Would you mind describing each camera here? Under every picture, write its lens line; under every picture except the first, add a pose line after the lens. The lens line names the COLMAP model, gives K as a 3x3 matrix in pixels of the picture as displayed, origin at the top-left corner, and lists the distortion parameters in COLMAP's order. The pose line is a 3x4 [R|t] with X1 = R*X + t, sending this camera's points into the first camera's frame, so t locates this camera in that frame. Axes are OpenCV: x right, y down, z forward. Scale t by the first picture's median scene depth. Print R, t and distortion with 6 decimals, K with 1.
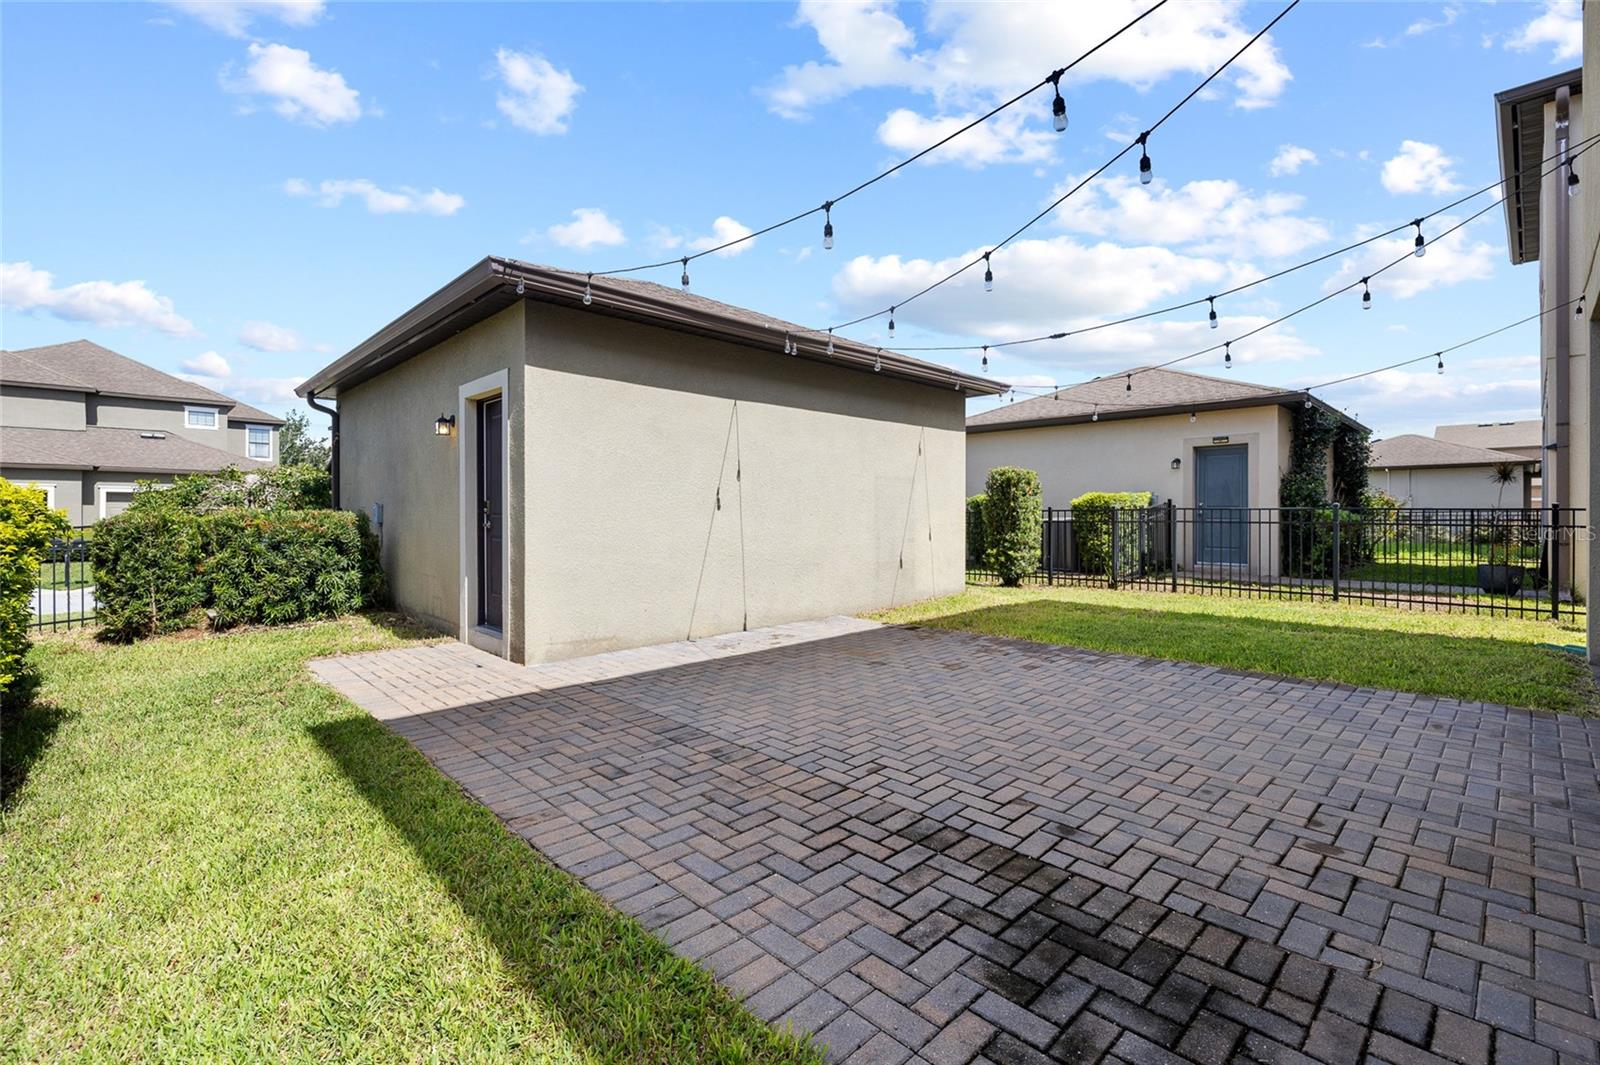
lens RADIAL K [[702.7, 0, 802.7], [0, 702.7, 517.5], [0, 0, 1]] dist [-0.008210, -0.000277]
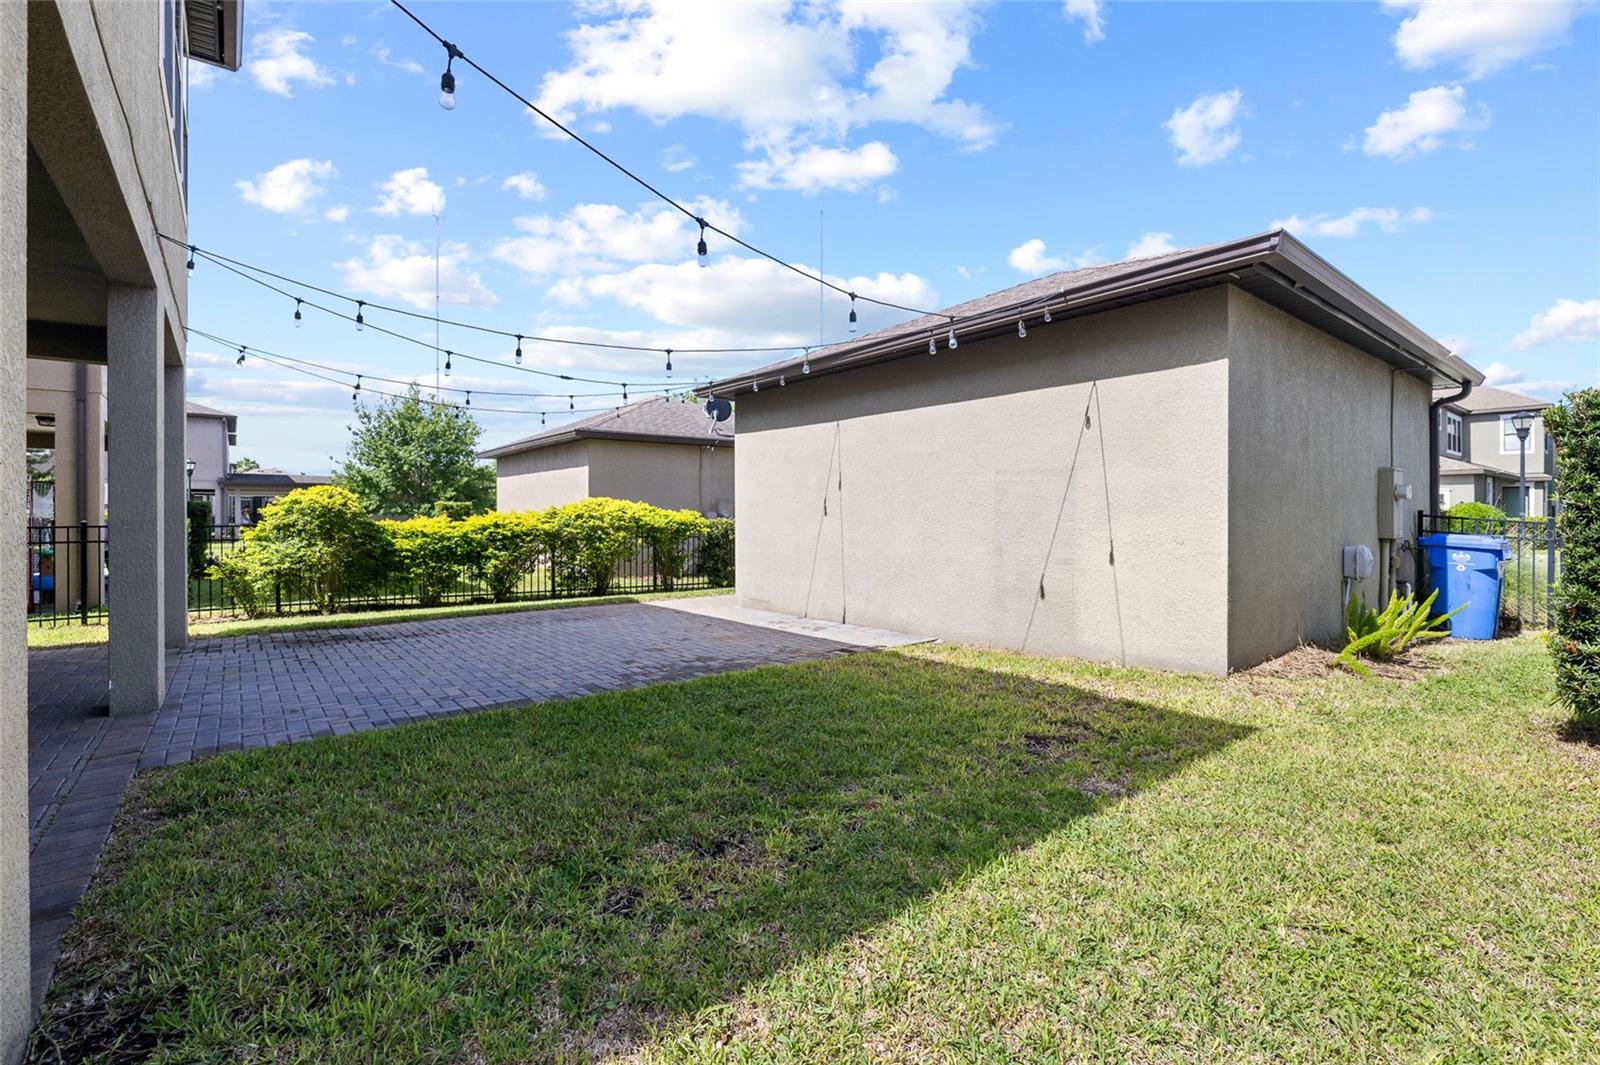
lens RADIAL K [[711.0, 0, 796.5], [0, 711.0, 518.4], [0, 0, 1]] dist [0.000505, 0.000024]
pose [[-0.101608, 0.003396, -0.994819, 1.070096], [-0.003620, 0.999986, 0.003783, -0.012469], [0.994818, 0.003986, -0.101594, 1.046512]]
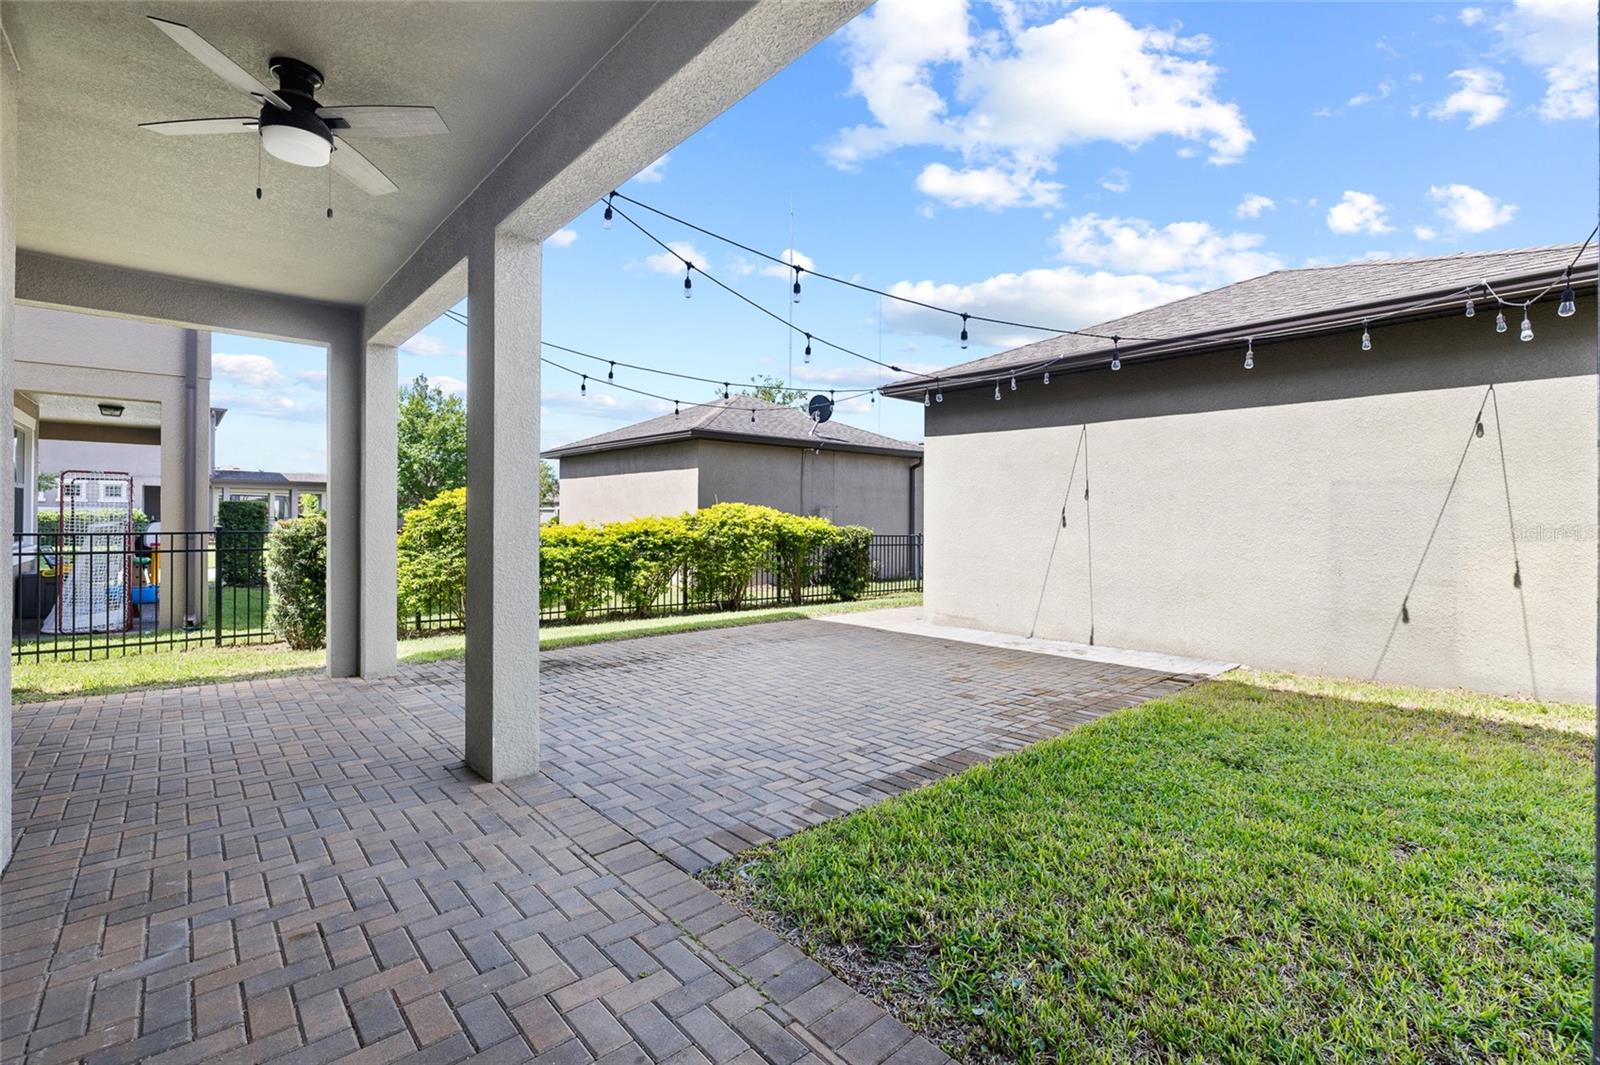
lens RADIAL K [[714.5, 0, 804.2], [0, 714.5, 522.5], [0, 0, 1]] dist [-0.003718, 0.000280]
pose [[-0.046418, 0.002839, -0.998918, 0.995945], [-0.012296, 0.999919, 0.003414, -0.018457], [0.998846, 0.012442, -0.046379, 0.625909]]
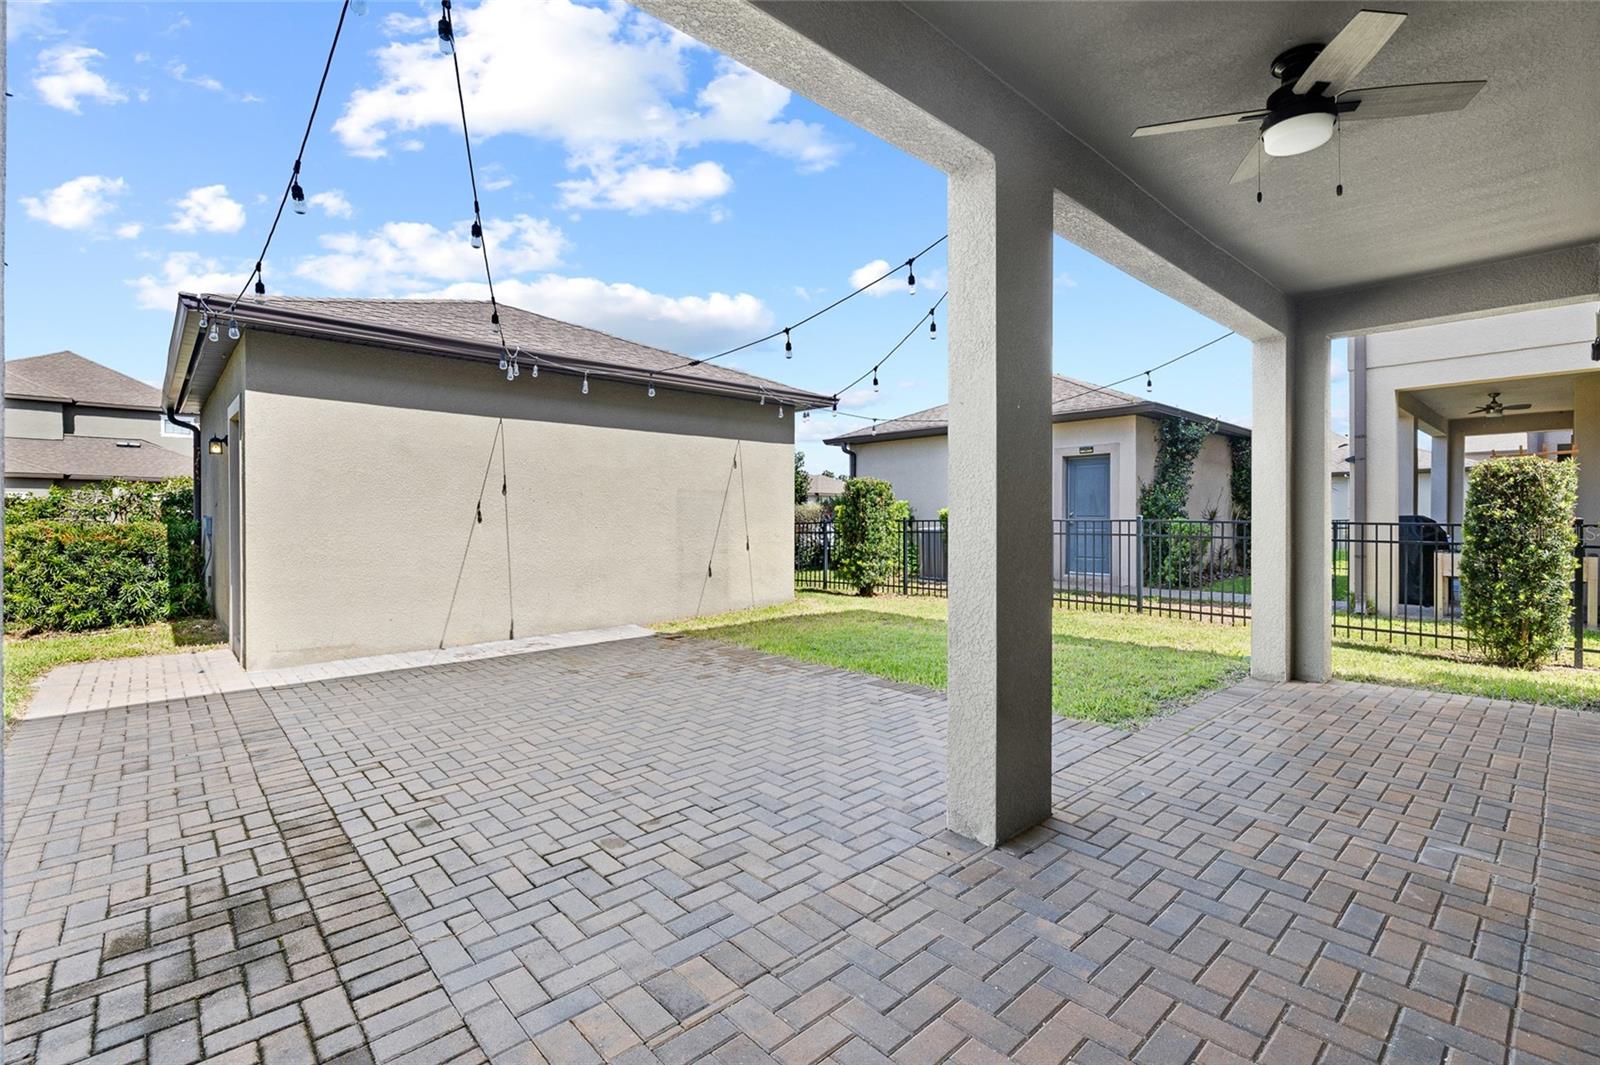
lens RADIAL K [[709.3, 0, 797.2], [0, 709.3, 527.2], [0, 0, 1]] dist [-0.002267, -0.000119]
pose [[0.999418, 0.000418, -0.034116, 0.379753], [-0.000153, 0.999970, 0.007783, -0.014024], [0.034119, -0.007773, 0.999388, -0.041398]]
